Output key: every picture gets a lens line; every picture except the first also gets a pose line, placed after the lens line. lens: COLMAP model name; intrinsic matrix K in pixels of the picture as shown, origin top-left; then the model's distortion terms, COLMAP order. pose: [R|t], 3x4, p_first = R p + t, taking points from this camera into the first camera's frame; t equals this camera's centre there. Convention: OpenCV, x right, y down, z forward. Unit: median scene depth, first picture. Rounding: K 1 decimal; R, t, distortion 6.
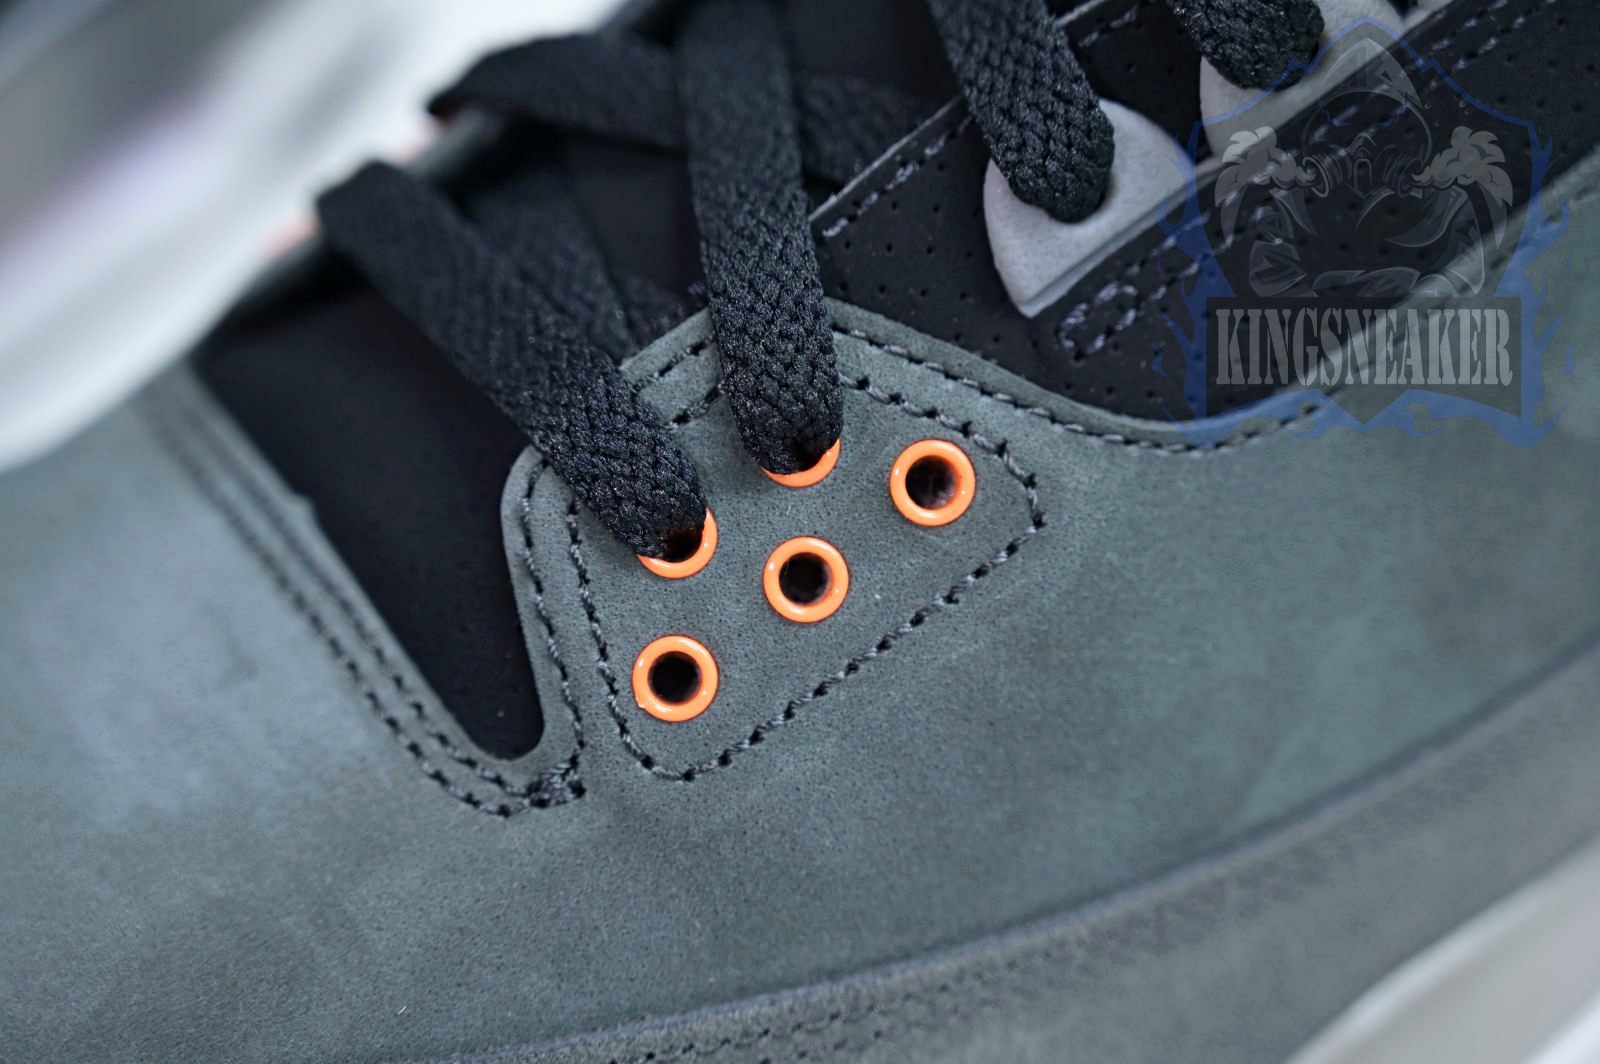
lens RADIAL K [[3215.0, 0, 797.3], [0, 3215.0, 537.1], [0, 0, 1]] dist [0.018983, 0.000000]
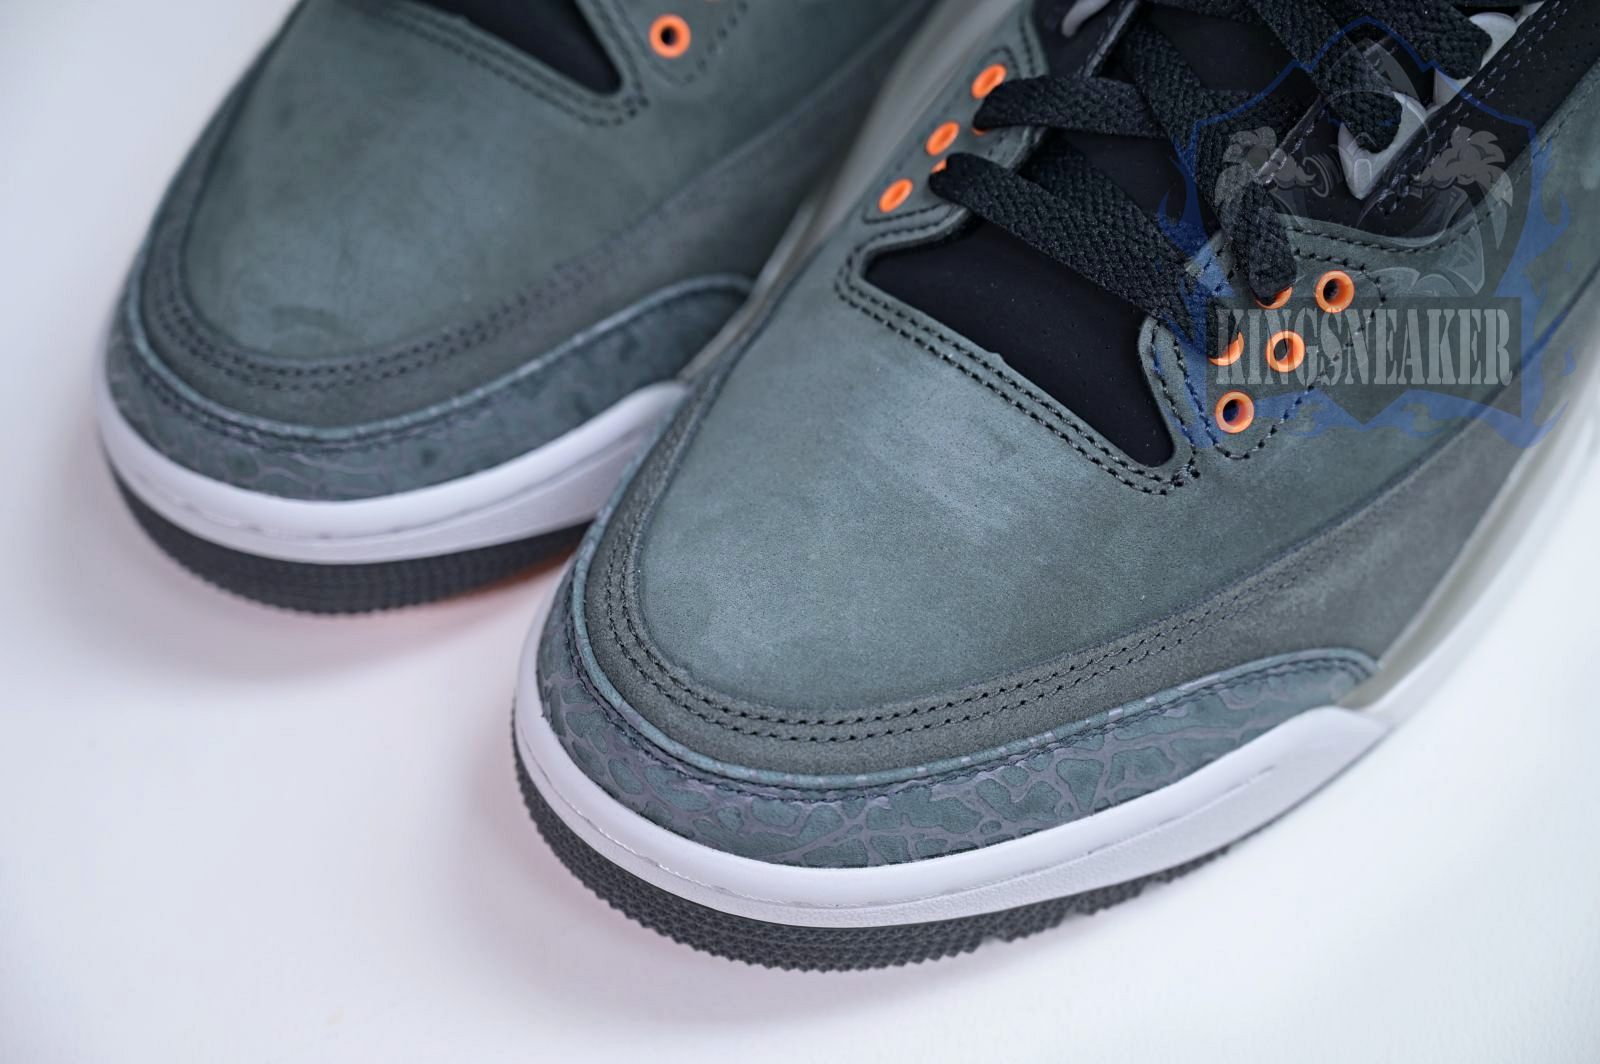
lens RADIAL K [[2890.5, 0, 801.8], [0, 2890.5, 528.6], [0, 0, 1]] dist [-0.026093, 0.000000]
pose [[0.955105, -0.228862, 0.188139, -0.661834], [0.177339, 0.950336, 0.255759, -0.403724], [-0.237328, -0.210912, 0.948257, -0.694194]]
